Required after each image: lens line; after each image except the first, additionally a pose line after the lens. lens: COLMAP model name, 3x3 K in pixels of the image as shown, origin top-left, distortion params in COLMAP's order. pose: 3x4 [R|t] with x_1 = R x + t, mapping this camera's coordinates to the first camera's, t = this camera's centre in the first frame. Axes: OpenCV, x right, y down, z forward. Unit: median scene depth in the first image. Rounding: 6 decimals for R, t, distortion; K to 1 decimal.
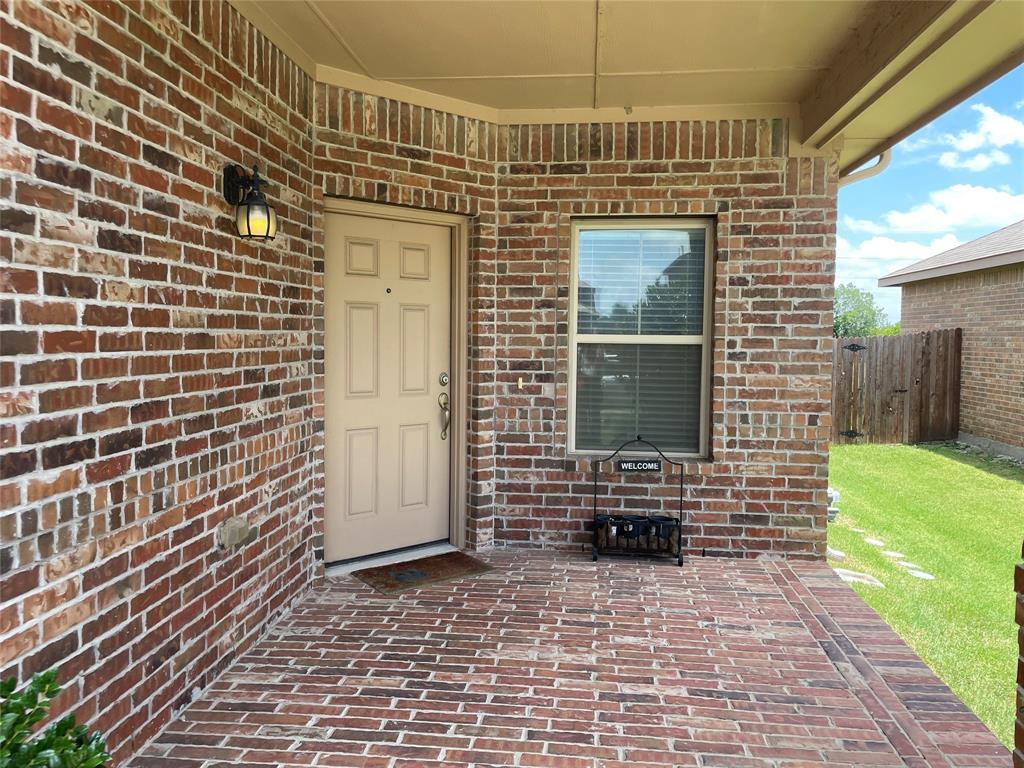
lens RADIAL K [[782.3, 0, 512.5], [0, 782.3, 382.1], [0, 0, 1]] dist [0.020852, -0.024138]
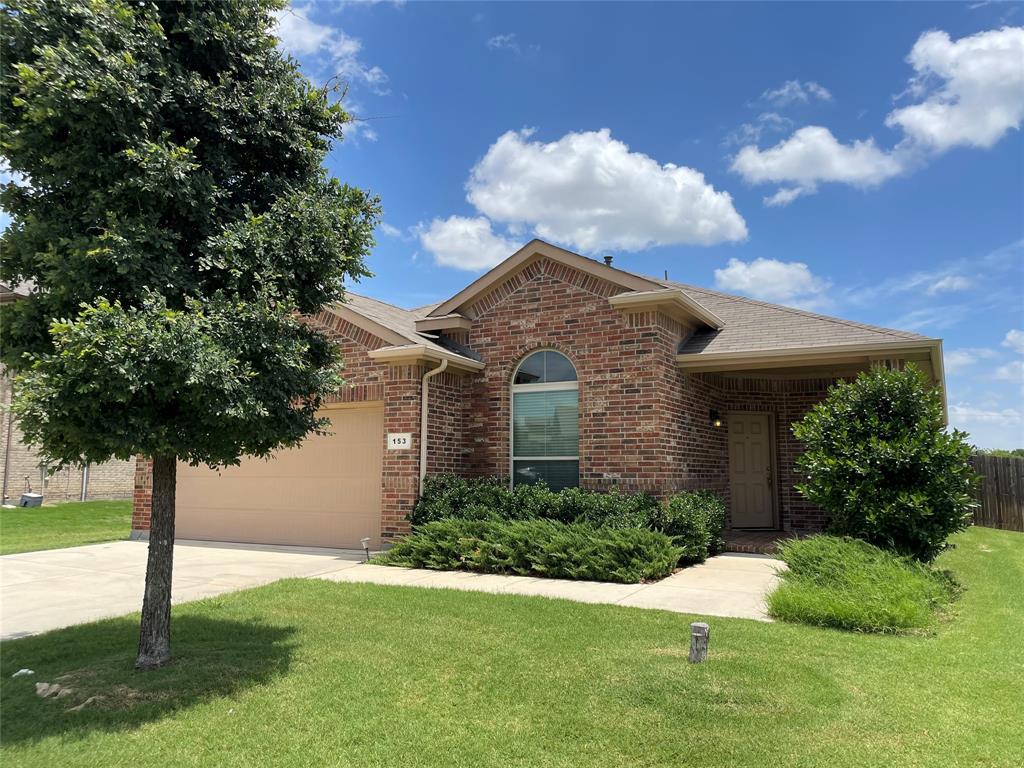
lens RADIAL K [[782.3, 0, 483.4], [0, 782.3, 373.5], [0, 0, 1]] dist [0.020852, -0.024138]
pose [[0.907647, -0.058458, -0.415643, 0.179995], [-0.020623, 0.982847, -0.183266, 0.204408], [0.419227, 0.174913, 0.890873, -2.065267]]
